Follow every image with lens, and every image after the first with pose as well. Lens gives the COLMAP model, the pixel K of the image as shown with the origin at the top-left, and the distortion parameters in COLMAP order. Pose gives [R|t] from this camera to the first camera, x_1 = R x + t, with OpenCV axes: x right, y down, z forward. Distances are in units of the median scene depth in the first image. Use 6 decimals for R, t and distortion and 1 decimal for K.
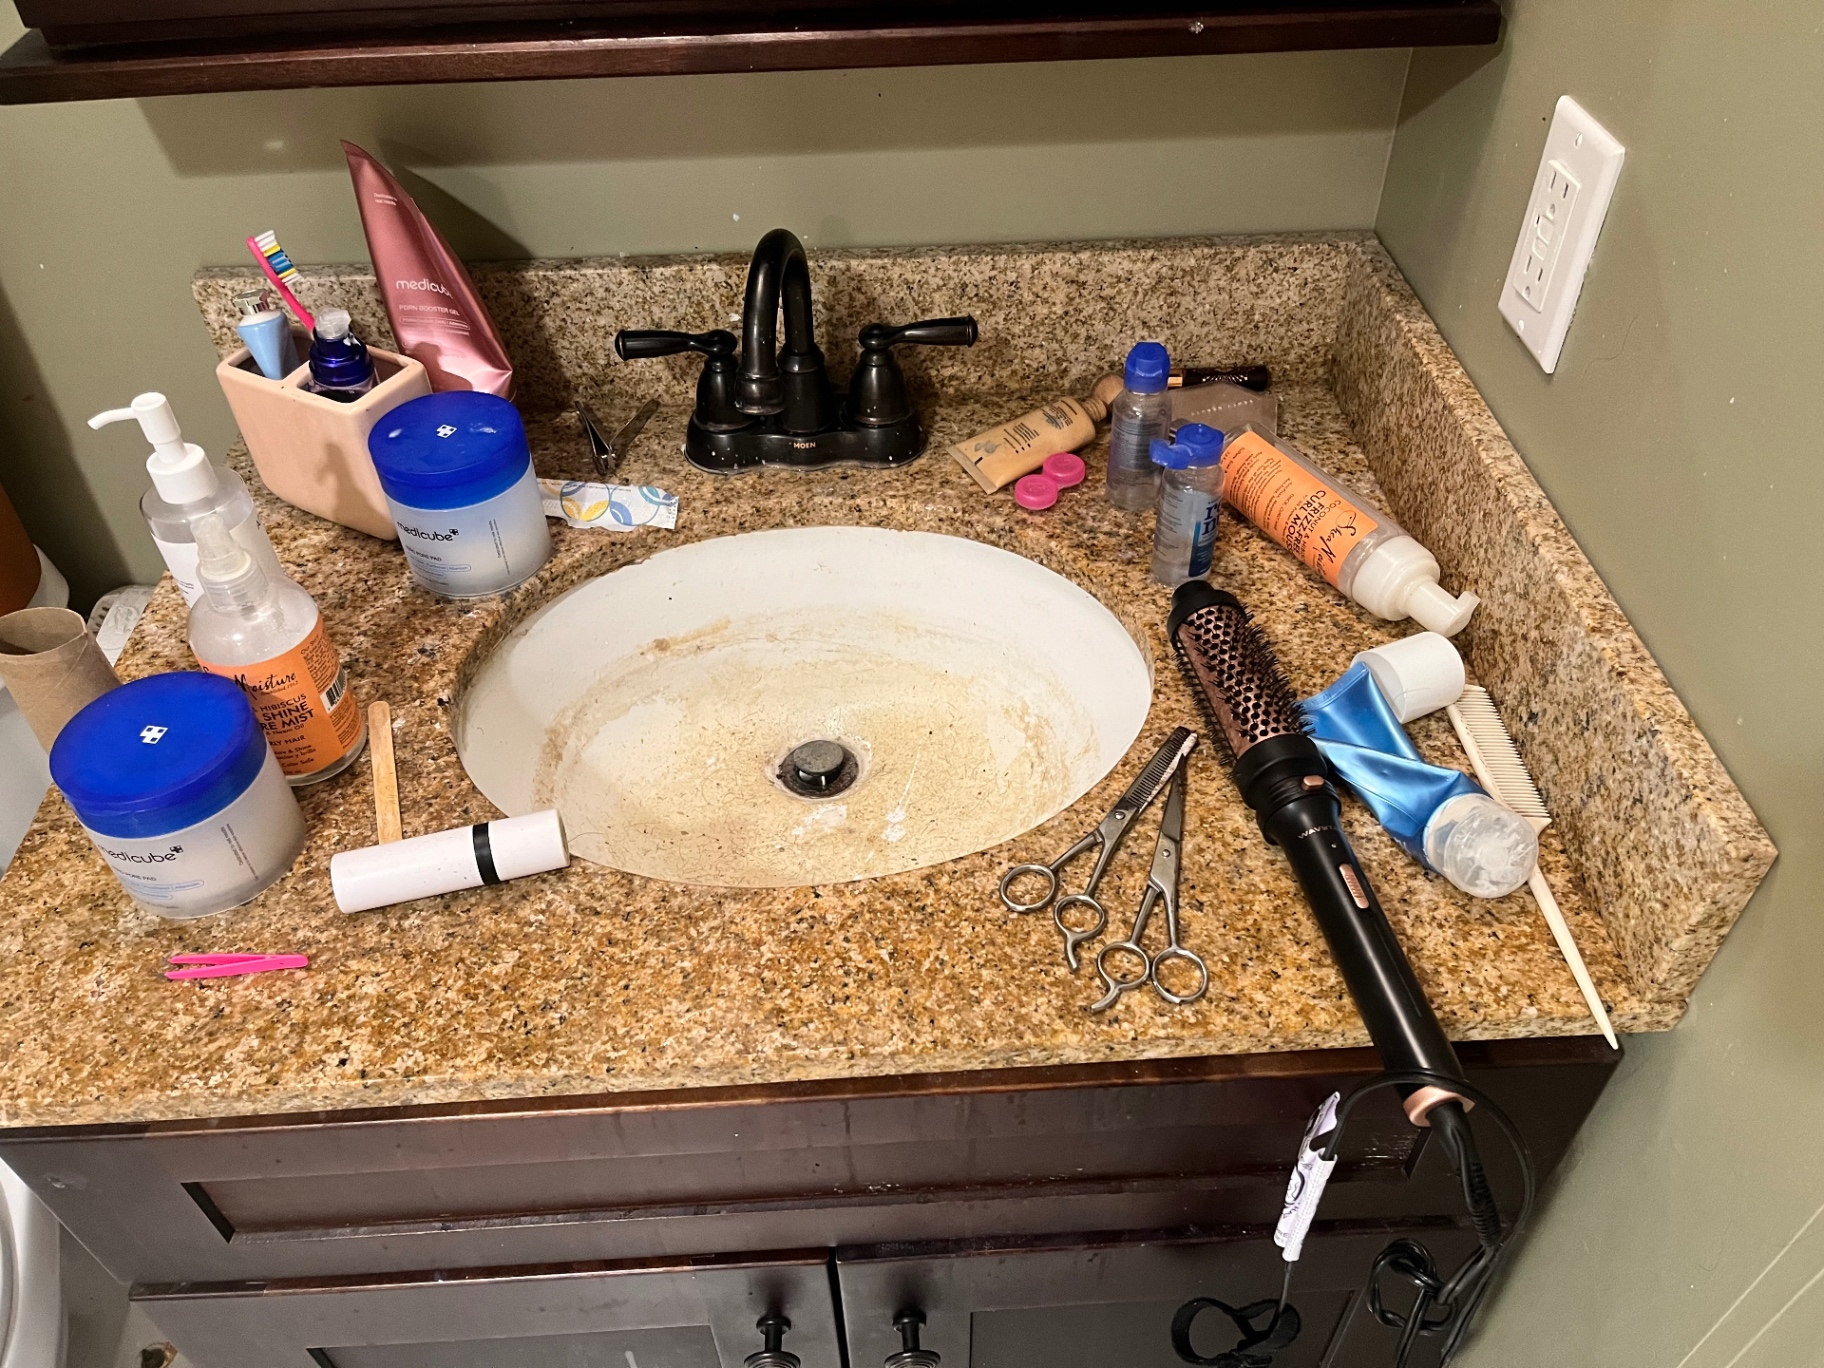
lens RADIAL K [[1382.1, 0, 932.8], [0, 1382.1, 693.1], [0, 0, 1]] dist [0.027039, -0.063973]
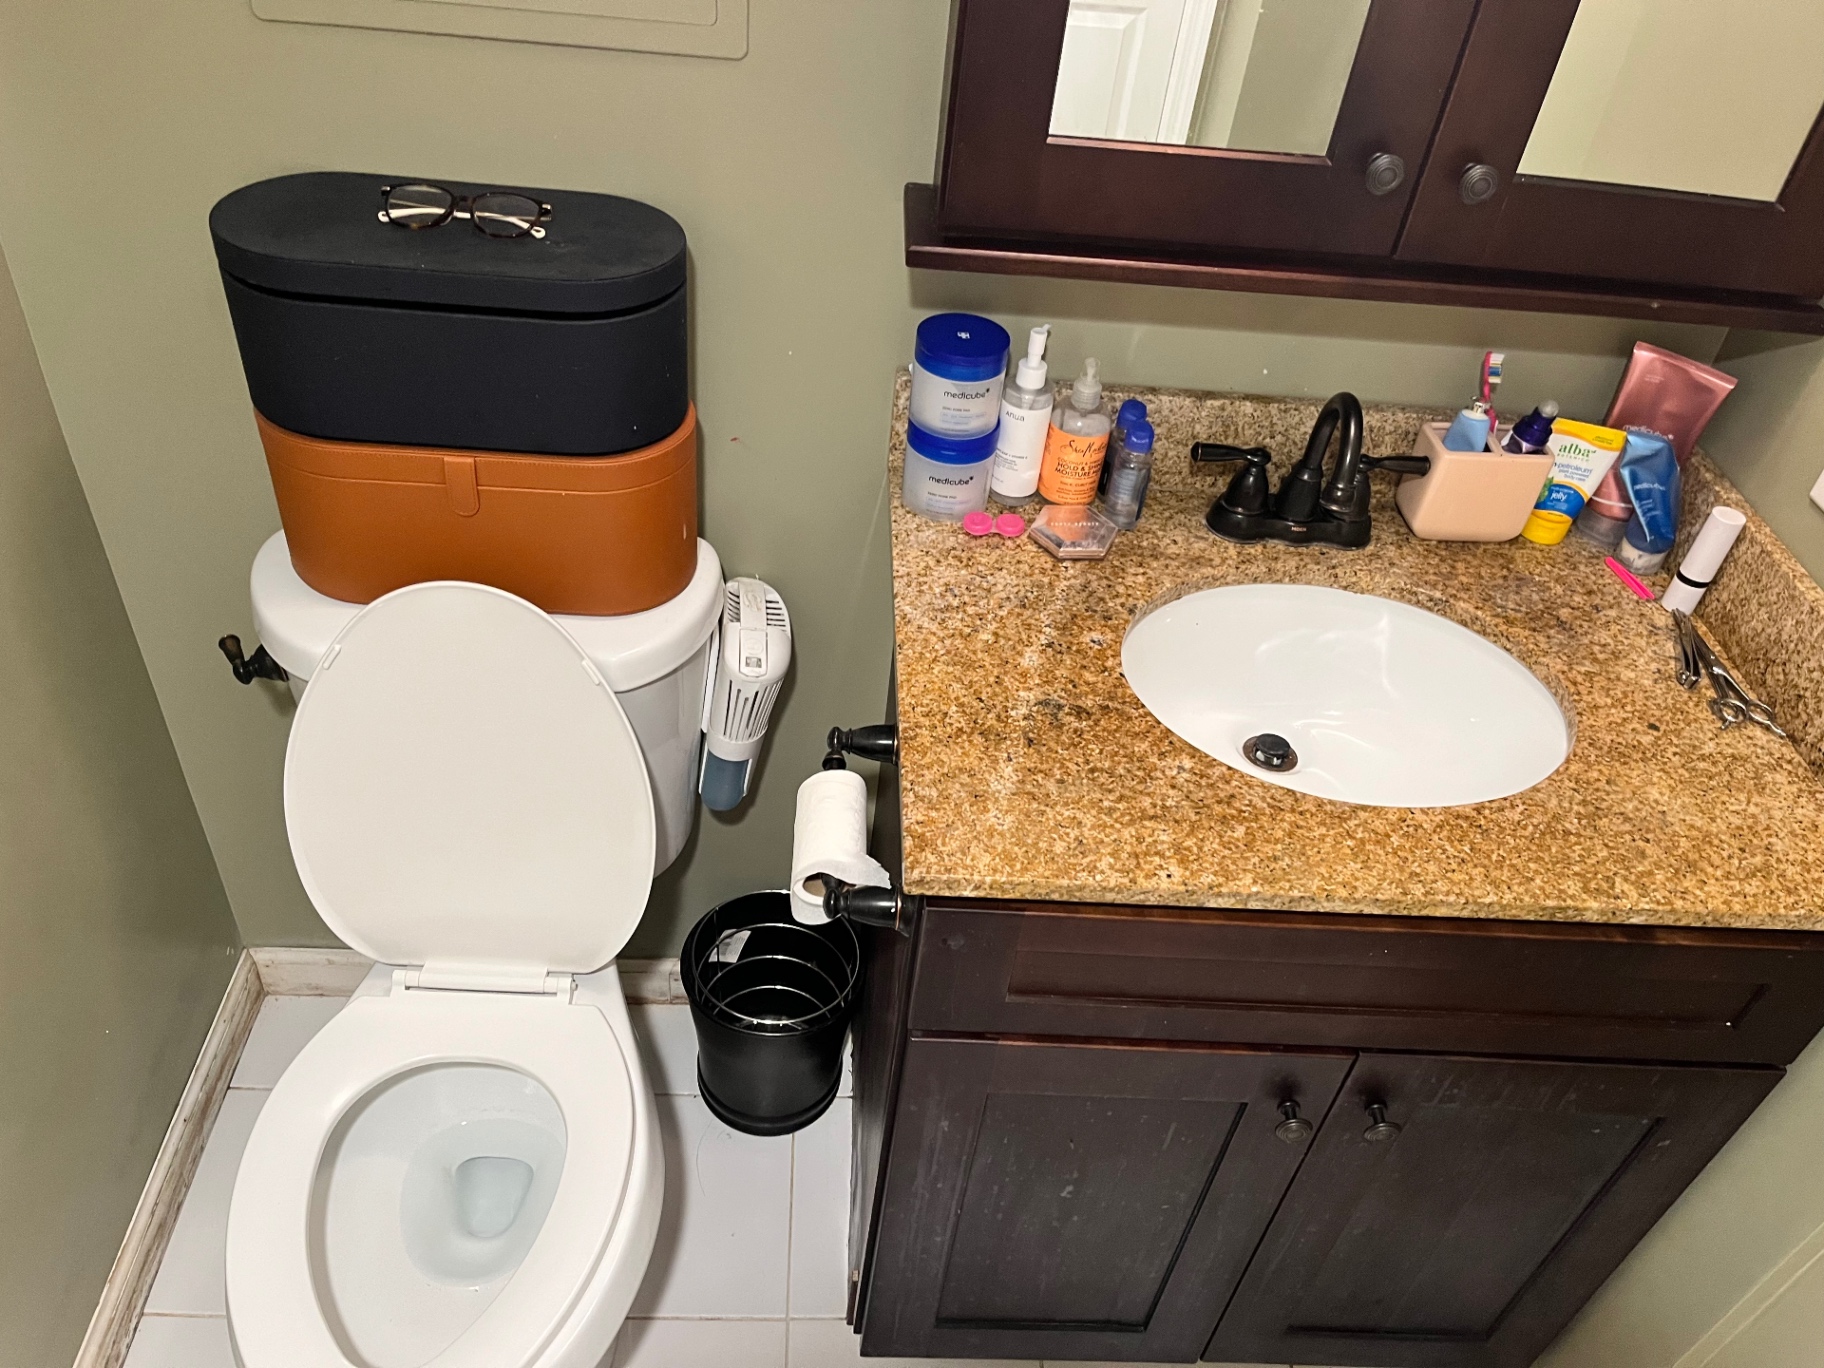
lens RADIAL K [[1382.1, 0, 885.4], [0, 1382.1, 685.1], [0, 0, 1]] dist [0.027039, -0.063973]
pose [[0.994644, 0.099842, 0.026728, -0.659591], [-0.098364, 0.993799, -0.051854, 0.124646], [-0.031740, 0.048948, 0.998297, -0.530164]]
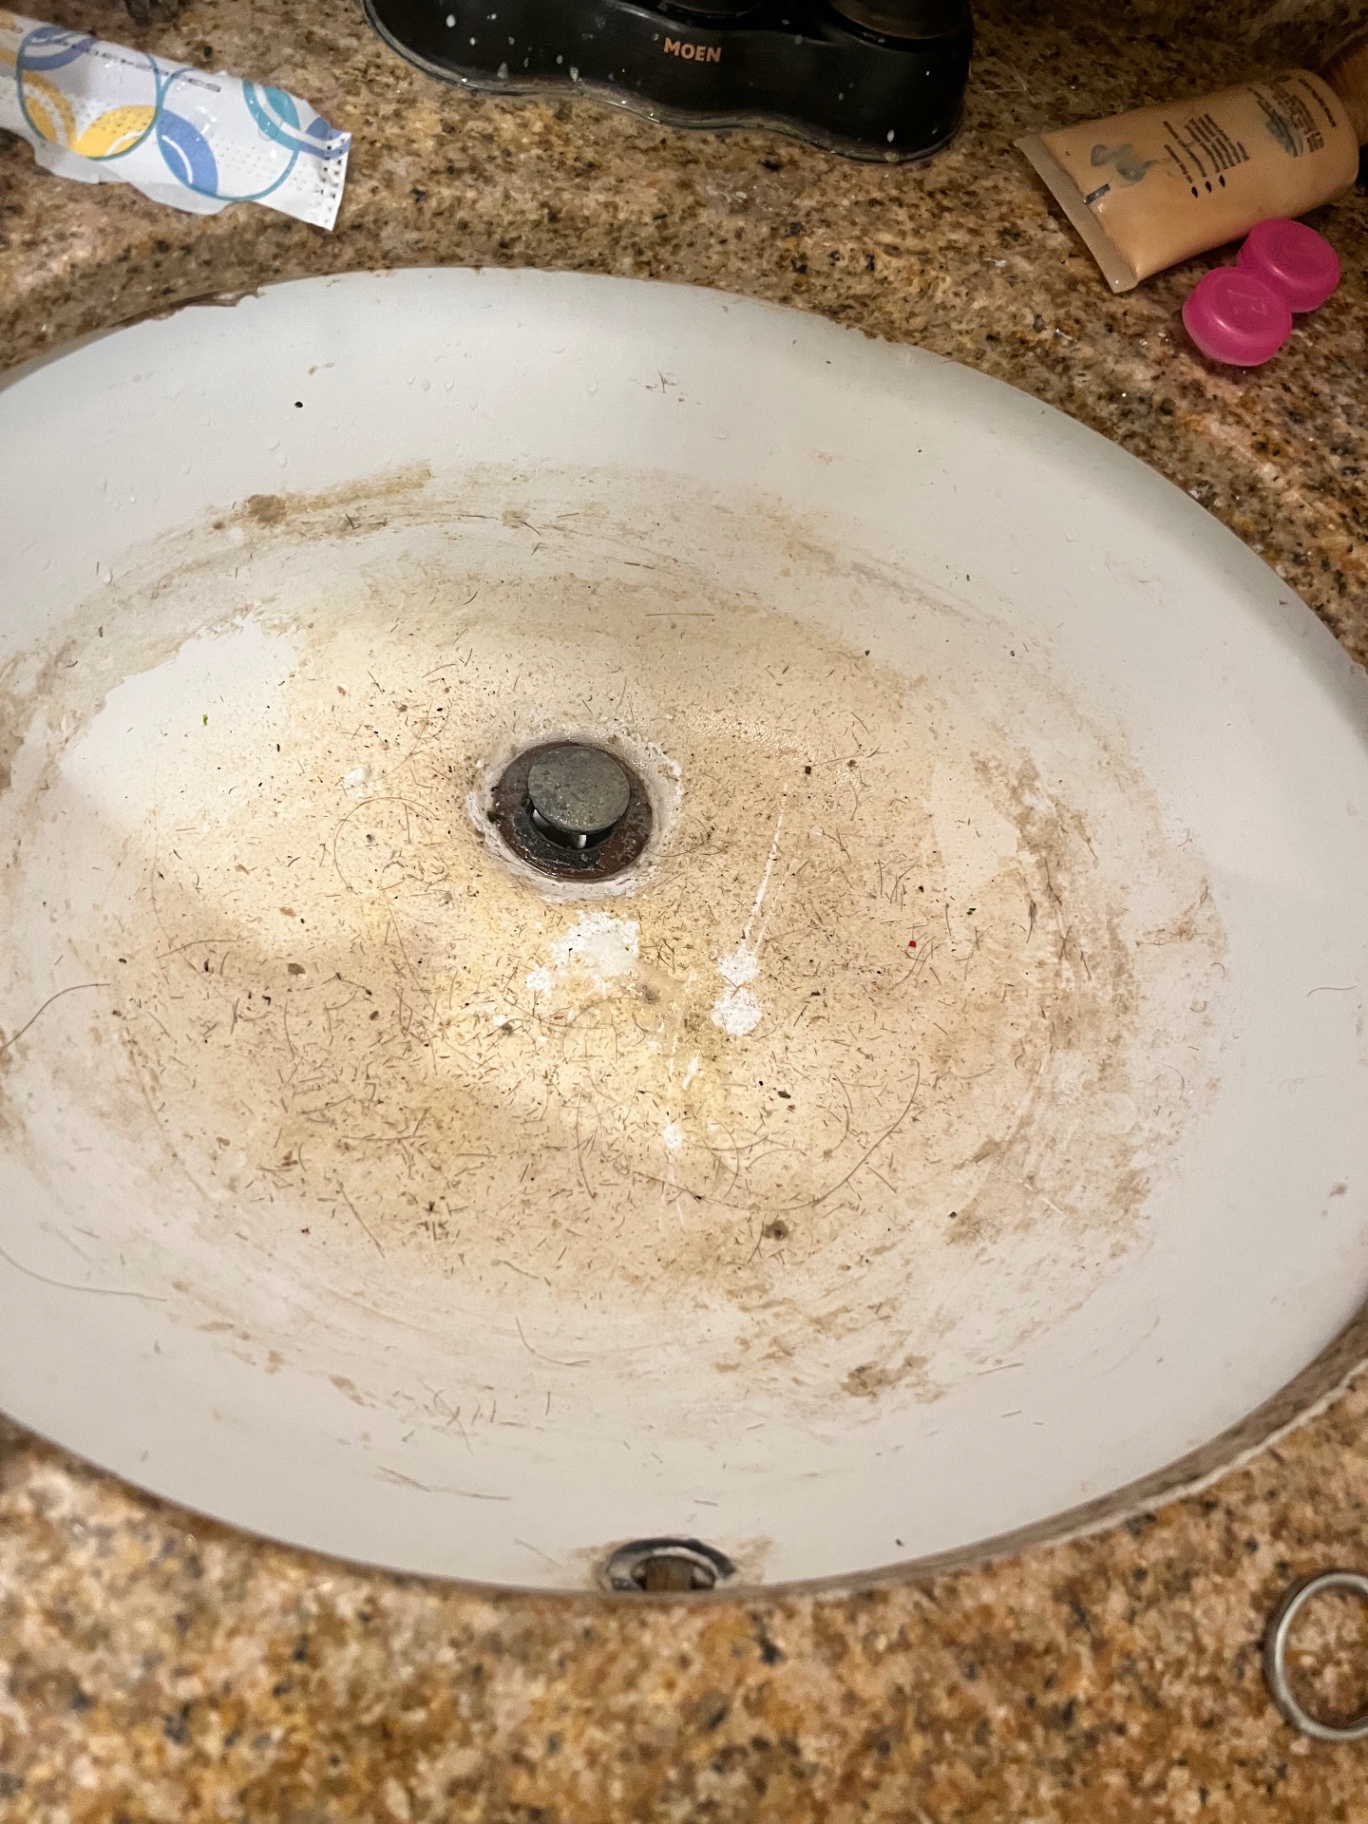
lens RADIAL K [[1382.1, 0, 674.0], [0, 1382.1, 921.6], [0, 0, 1]] dist [0.027039, -0.063973]
pose [[0.976122, 0.121409, 0.180128, -0.164365], [-0.180743, 0.913904, 0.363471, -0.116515], [-0.120491, -0.387349, 0.914025, 0.667261]]
